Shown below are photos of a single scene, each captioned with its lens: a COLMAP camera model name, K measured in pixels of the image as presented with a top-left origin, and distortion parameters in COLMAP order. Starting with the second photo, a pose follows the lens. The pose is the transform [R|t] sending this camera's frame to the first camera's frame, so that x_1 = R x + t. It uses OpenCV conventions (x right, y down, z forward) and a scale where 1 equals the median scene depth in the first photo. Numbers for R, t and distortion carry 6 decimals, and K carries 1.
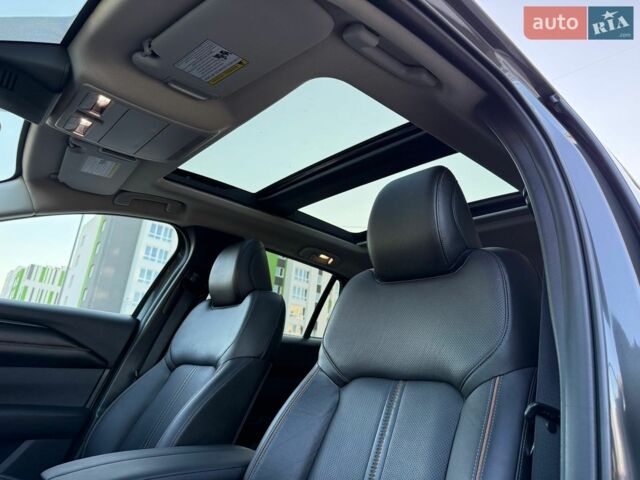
lens RADIAL K [[461.2, 0, 320.0], [0, 461.2, 240.0], [0, 0, 1]] dist [0.009371, -0.004607]
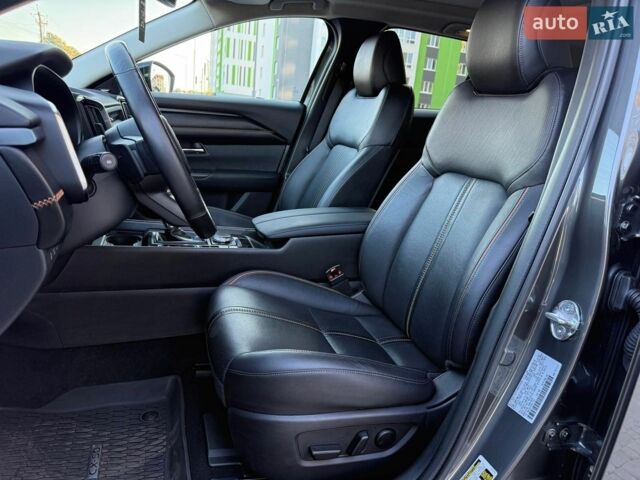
lens RADIAL K [[450.8, 0, 322.2], [0, 450.8, 245.5], [0, 0, 1]] dist [0.116291, -0.197322]
pose [[0.925724, 0.095398, -0.365970, 0.158243], [0.114652, 0.851340, 0.511933, -0.147778], [0.360403, -0.515868, 0.777168, -0.162187]]
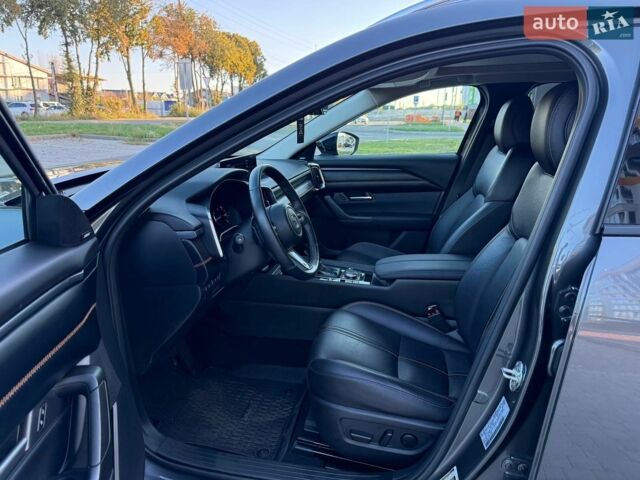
lens RADIAL K [[461.2, 0, 320.0], [0, 461.2, 240.0], [0, 0, 1]] dist [0.009371, -0.004607]
pose [[0.605301, 0.125646, -0.786018, 0.553293], [0.294600, 0.881984, 0.367853, -0.280912], [0.739474, -0.454222, 0.496850, -0.157865]]
